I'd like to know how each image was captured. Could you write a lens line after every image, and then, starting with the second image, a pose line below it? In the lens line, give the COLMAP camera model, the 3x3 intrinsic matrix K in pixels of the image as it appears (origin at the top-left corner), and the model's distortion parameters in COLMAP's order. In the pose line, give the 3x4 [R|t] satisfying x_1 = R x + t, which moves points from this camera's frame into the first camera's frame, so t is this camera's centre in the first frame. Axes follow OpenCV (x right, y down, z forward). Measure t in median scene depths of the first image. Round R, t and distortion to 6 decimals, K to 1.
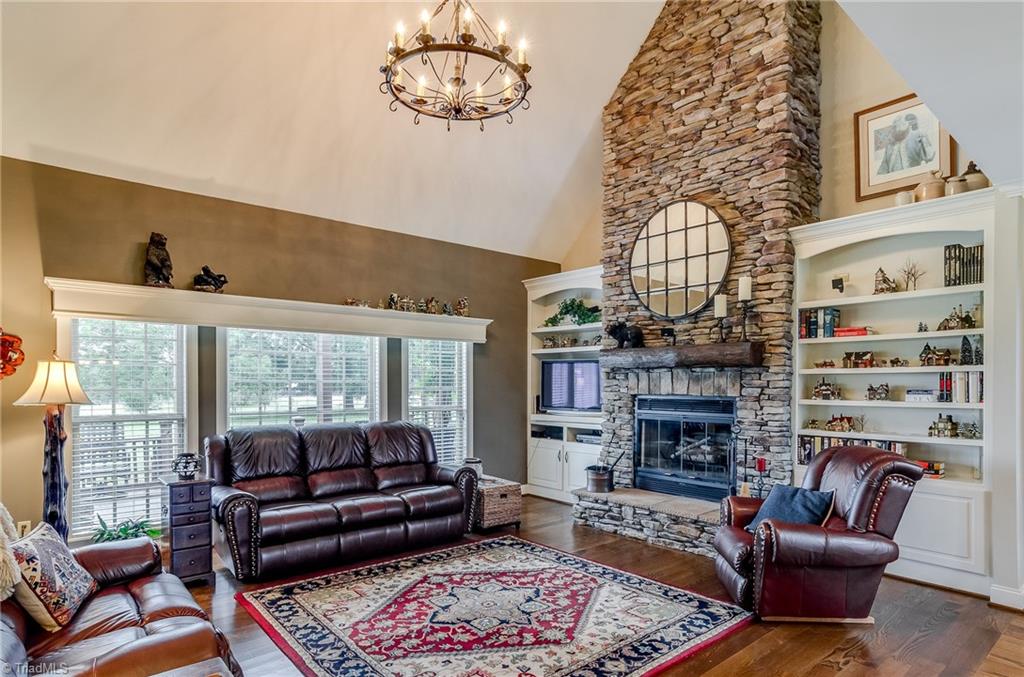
lens RADIAL K [[545.8, 0, 515.1], [0, 545.8, 382.9], [0, 0, 1]] dist [-0.024223, 0.000687]
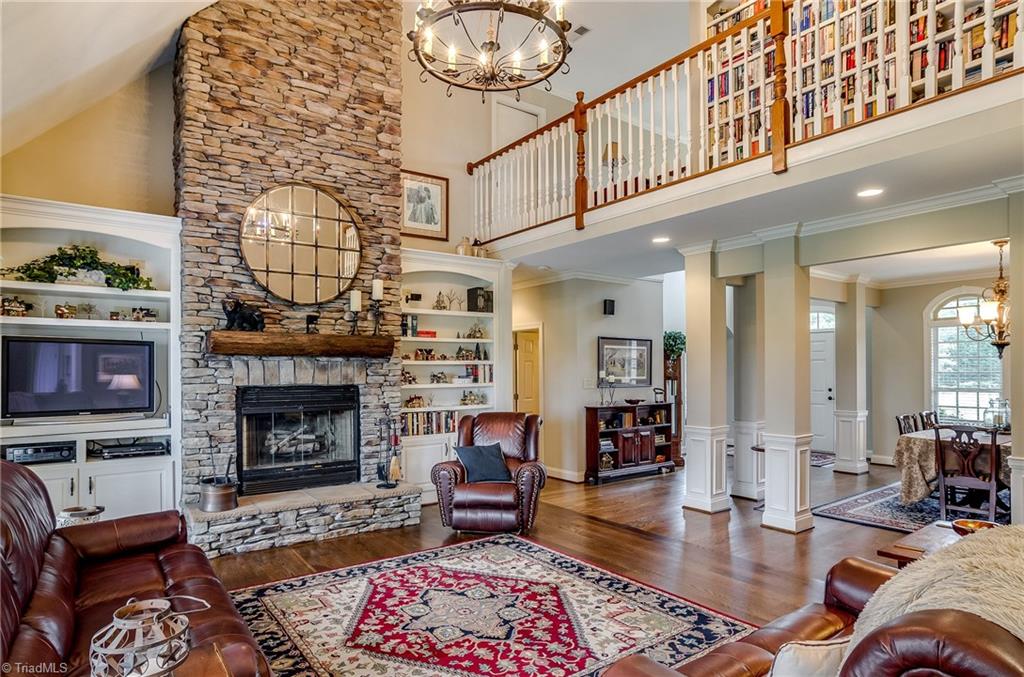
lens RADIAL K [[569.3, 0, 484.7], [0, 569.3, 369.9], [0, 0, 1]] dist [-0.041382, 0.001236]
pose [[0.116299, -0.000861, 0.993214, -0.774106], [0.004019, 0.999992, 0.000396, -0.003583], [-0.993206, 0.003946, 0.116301, 0.660638]]
